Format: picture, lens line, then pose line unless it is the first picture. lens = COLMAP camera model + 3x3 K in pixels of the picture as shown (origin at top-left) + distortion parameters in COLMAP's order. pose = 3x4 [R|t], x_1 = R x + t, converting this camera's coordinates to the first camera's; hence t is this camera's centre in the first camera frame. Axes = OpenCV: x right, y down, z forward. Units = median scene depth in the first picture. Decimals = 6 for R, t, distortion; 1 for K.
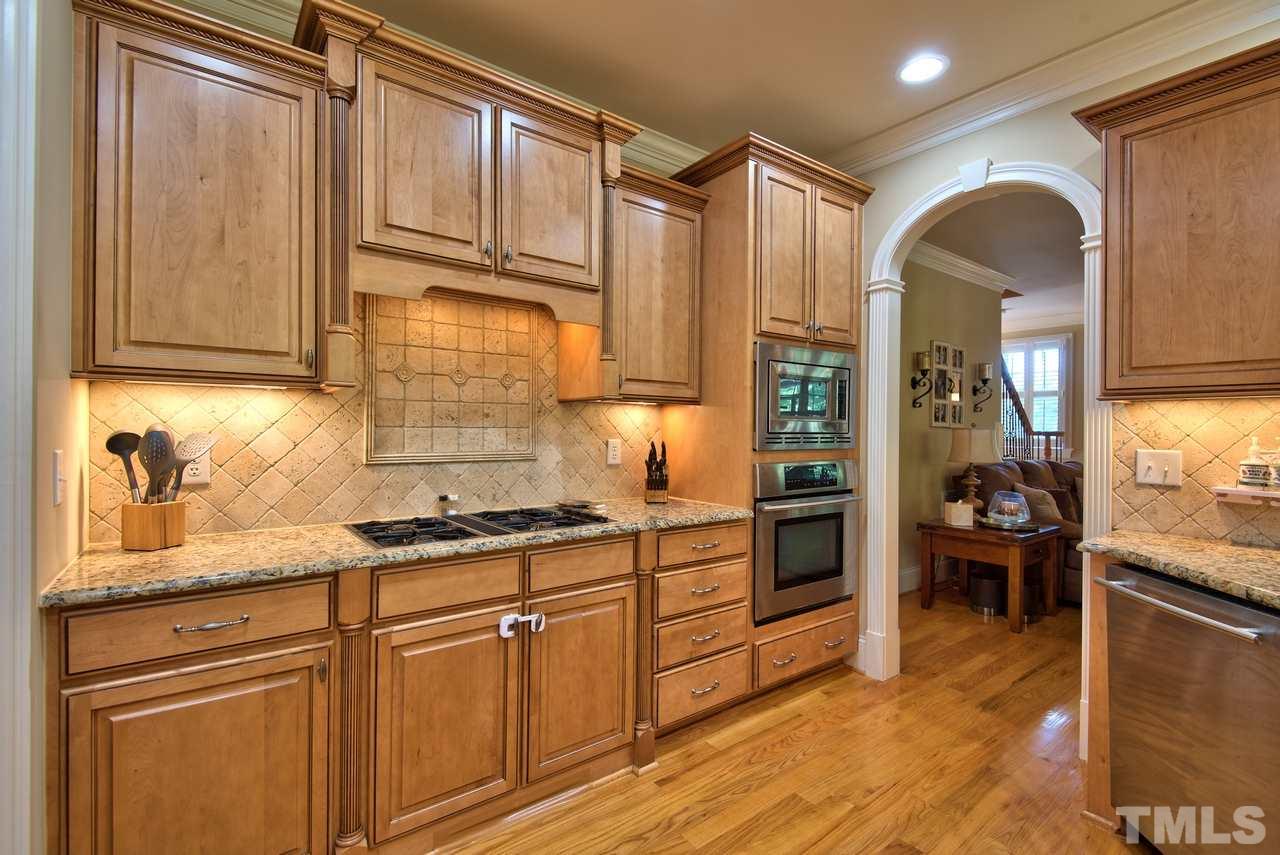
lens RADIAL K [[569.4, 0, 643.1], [0, 569.4, 435.5], [0, 0, 1]] dist [0.001070, -0.007766]
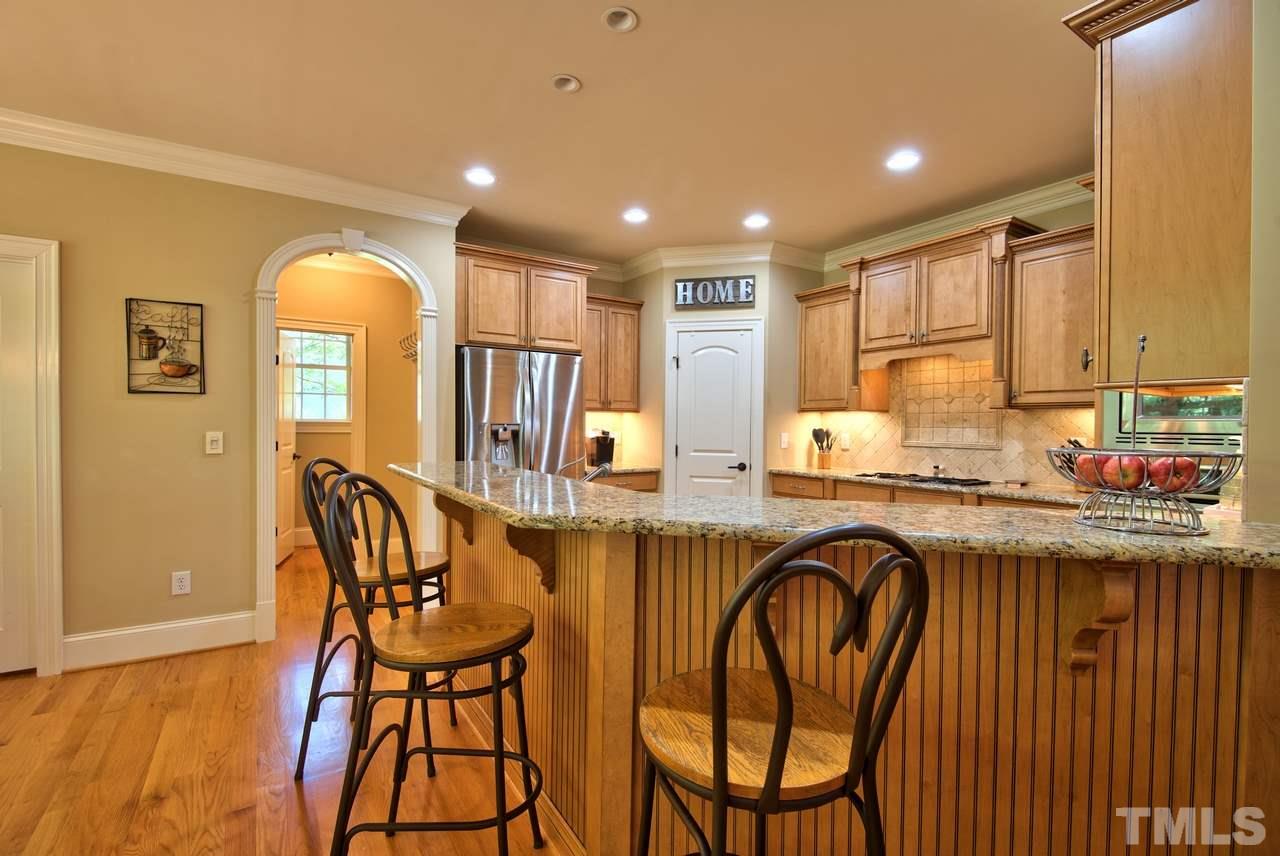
lens RADIAL K [[569.4, 0, 635.9], [0, 569.4, 432.6], [0, 0, 1]] dist [0.001070, -0.007766]
pose [[-0.081741, 0.006804, -0.996630, 1.520808], [-0.018539, 0.999793, 0.008347, 0.004091], [0.996481, 0.019159, -0.081598, 0.200209]]
